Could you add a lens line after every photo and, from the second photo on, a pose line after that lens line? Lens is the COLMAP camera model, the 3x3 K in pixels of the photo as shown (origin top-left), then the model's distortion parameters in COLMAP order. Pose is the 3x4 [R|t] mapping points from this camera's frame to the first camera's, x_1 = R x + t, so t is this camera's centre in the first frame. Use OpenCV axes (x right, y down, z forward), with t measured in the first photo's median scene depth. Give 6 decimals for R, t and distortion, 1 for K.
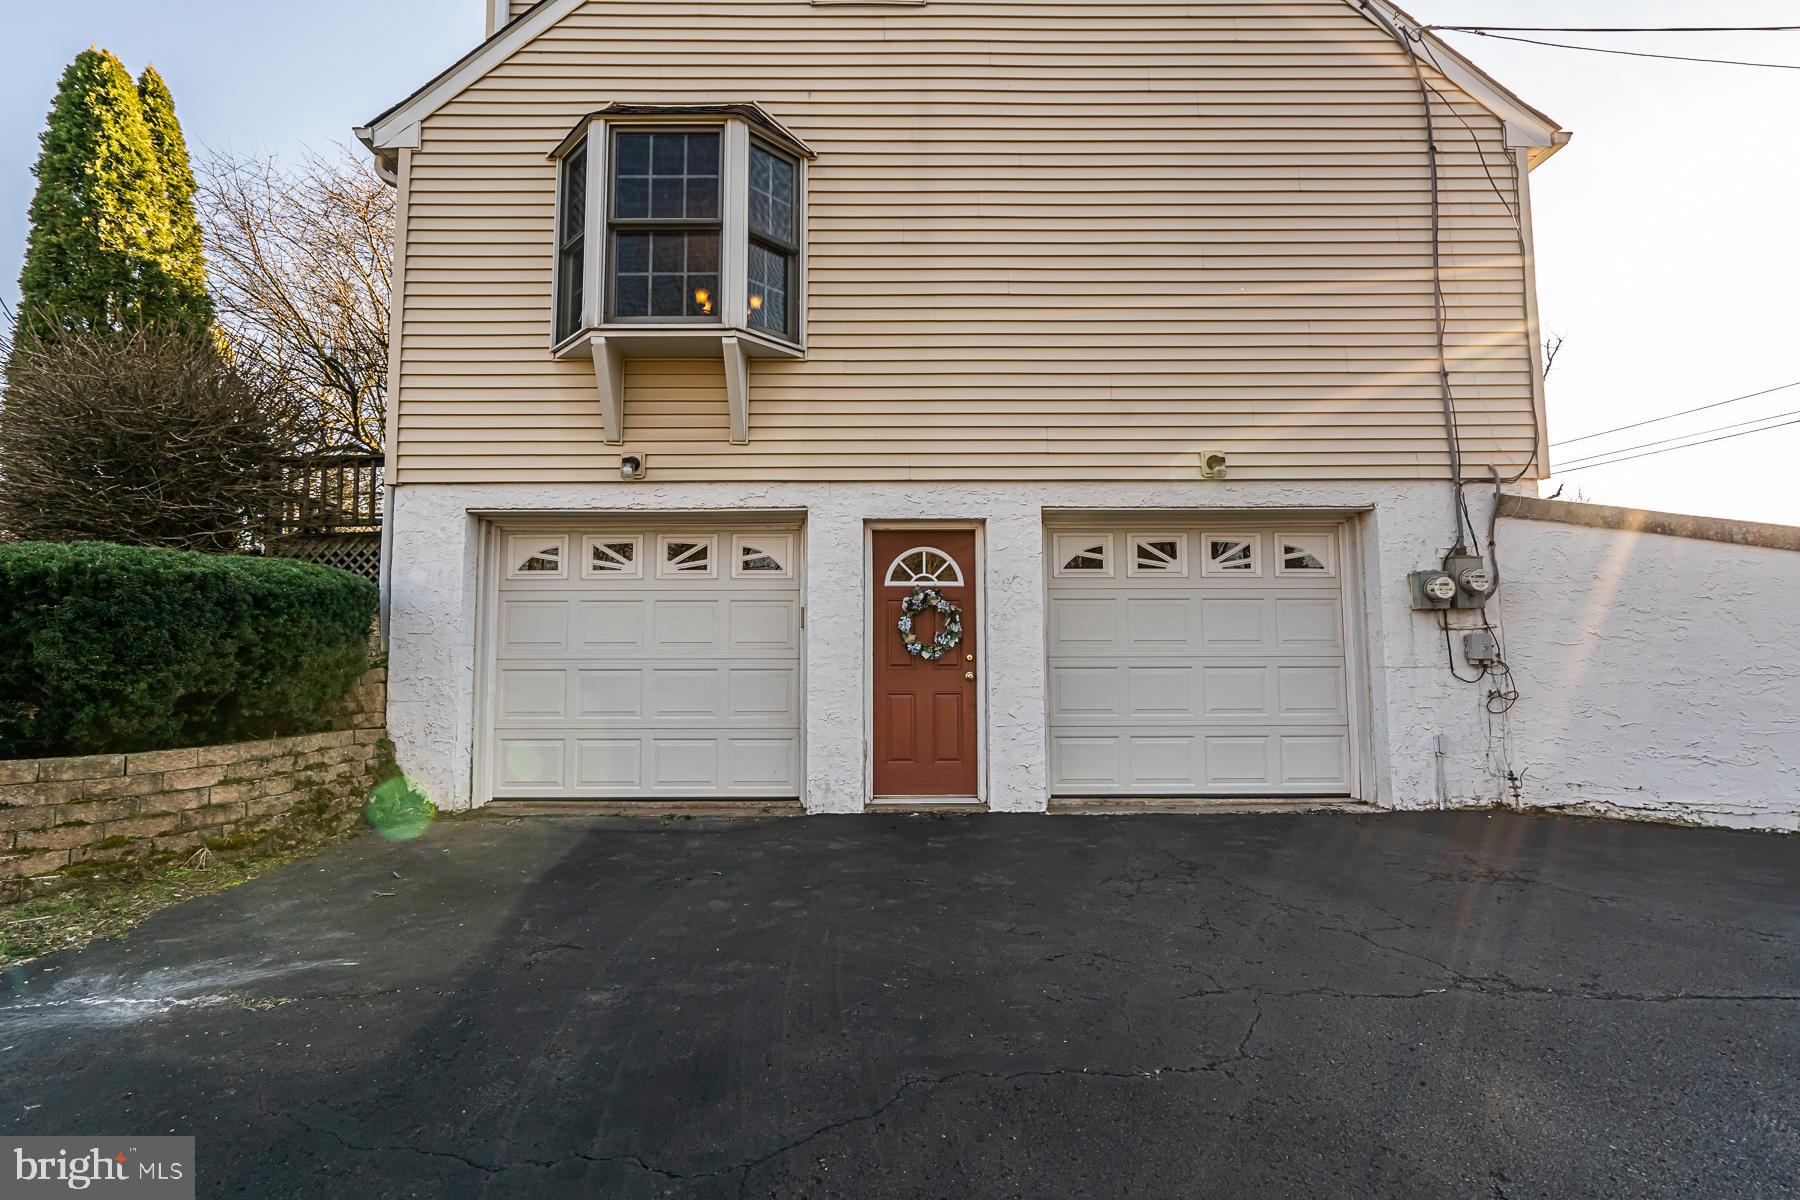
lens RADIAL K [[806.0, 0, 925.1], [0, 806.0, 592.8], [0, 0, 1]] dist [-0.003643, 0.001022]
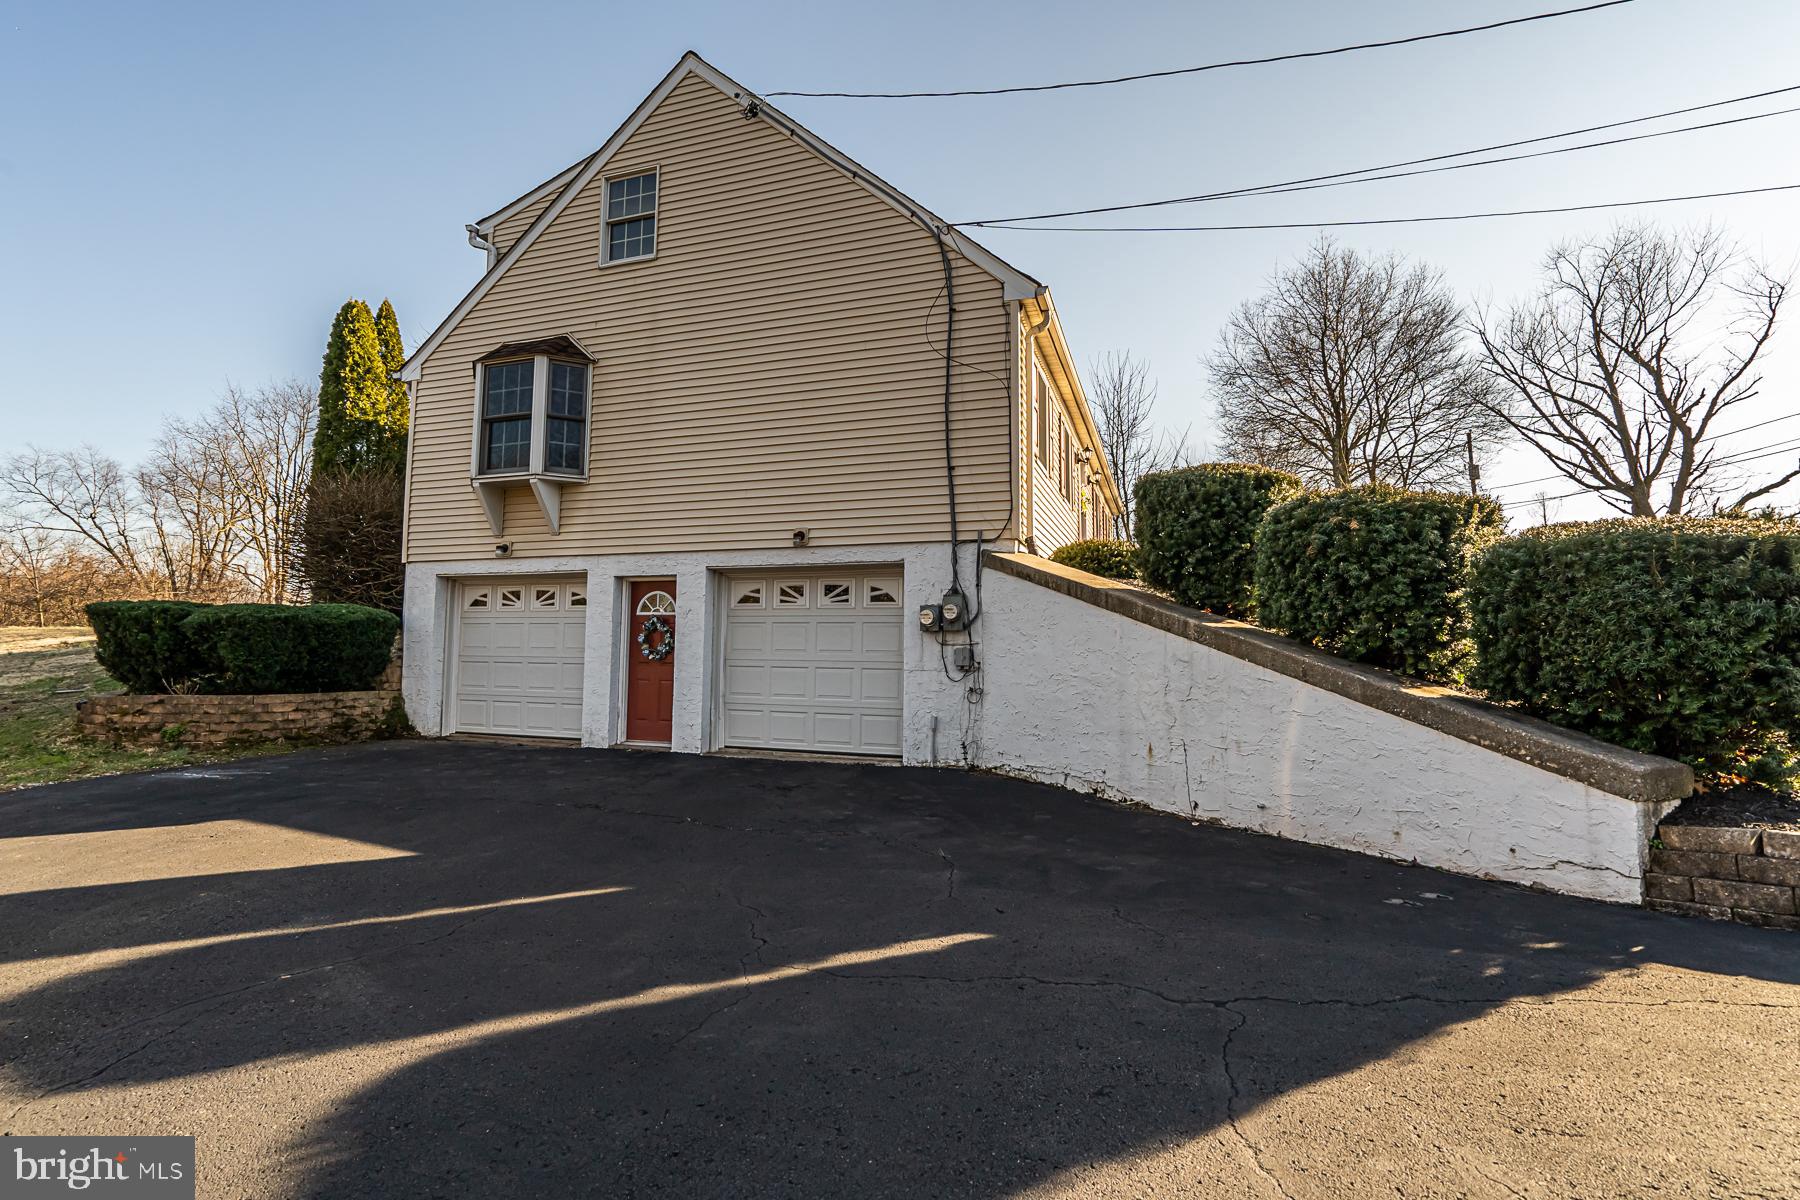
lens RADIAL K [[806.0, 0, 925.1], [0, 806.0, 592.8], [0, 0, 1]] dist [-0.003643, 0.001022]
pose [[0.947639, -0.010549, -0.319169, 1.083545], [0.012042, 0.999924, 0.002705, -0.053444], [0.319116, -0.006407, 0.947694, -0.398610]]
